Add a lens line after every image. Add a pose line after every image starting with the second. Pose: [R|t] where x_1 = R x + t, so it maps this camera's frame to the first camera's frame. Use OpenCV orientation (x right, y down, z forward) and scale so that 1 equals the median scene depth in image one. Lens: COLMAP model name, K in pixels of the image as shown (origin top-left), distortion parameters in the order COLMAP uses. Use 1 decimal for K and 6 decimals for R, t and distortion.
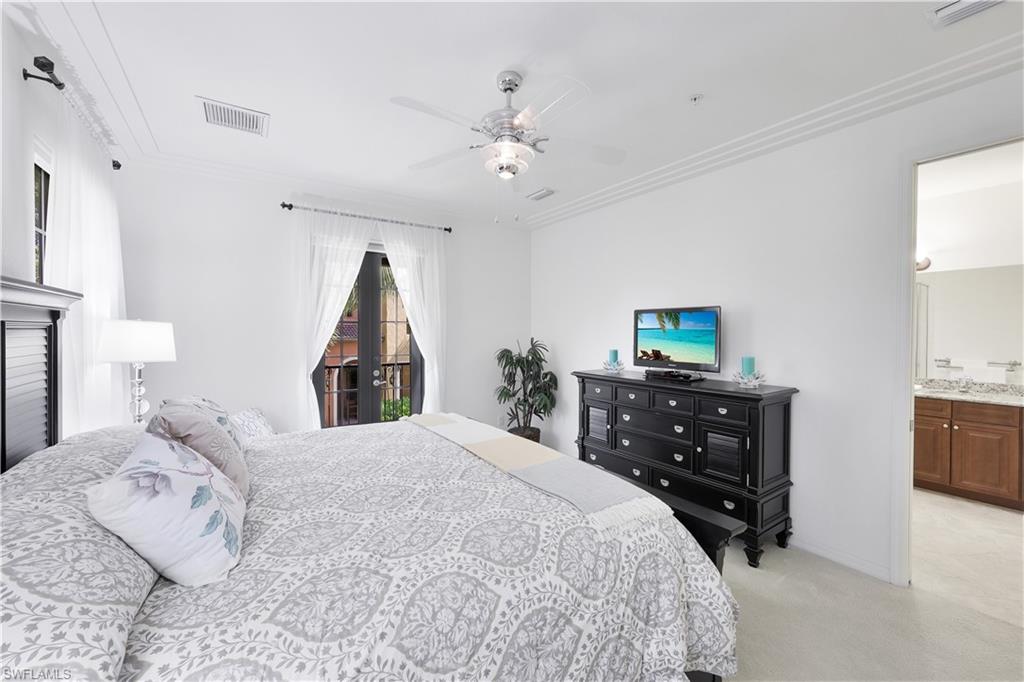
lens RADIAL K [[417.9, 0, 513.5], [0, 417.9, 334.8], [0, 0, 1]] dist [-0.000890, 0.000520]
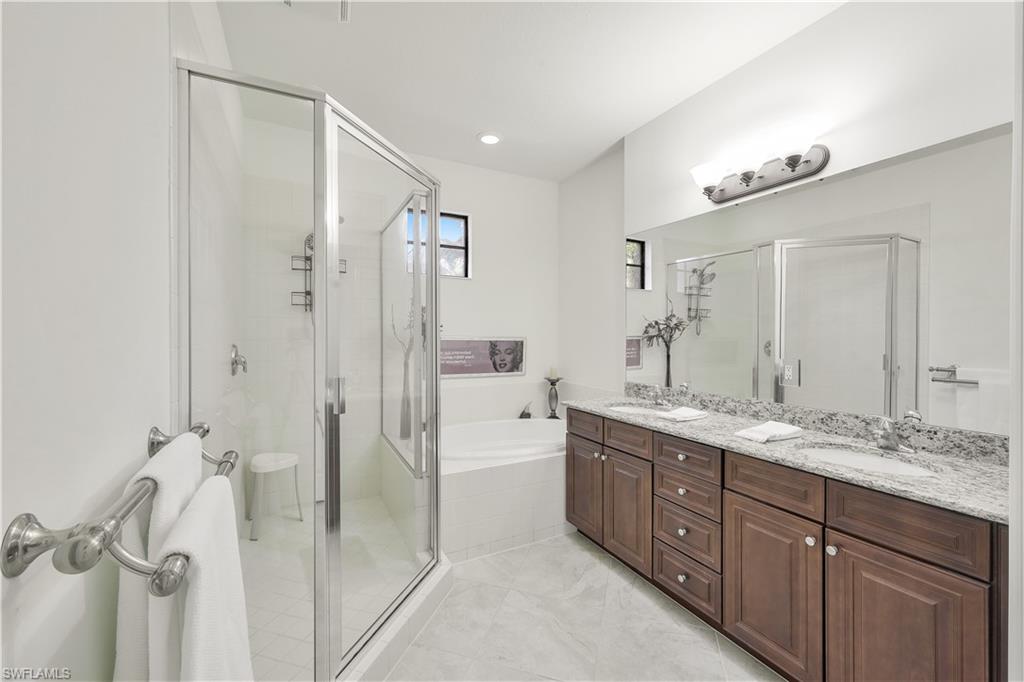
lens RADIAL K [[417.9, 0, 508.8], [0, 417.9, 343.4], [0, 0, 1]] dist [-0.000890, 0.000520]
pose [[0.992806, -0.011736, -0.119155, 0.772414], [0.011815, 0.999930, -0.000039, 0.028425], [0.119147, -0.001369, 0.992876, 0.557060]]
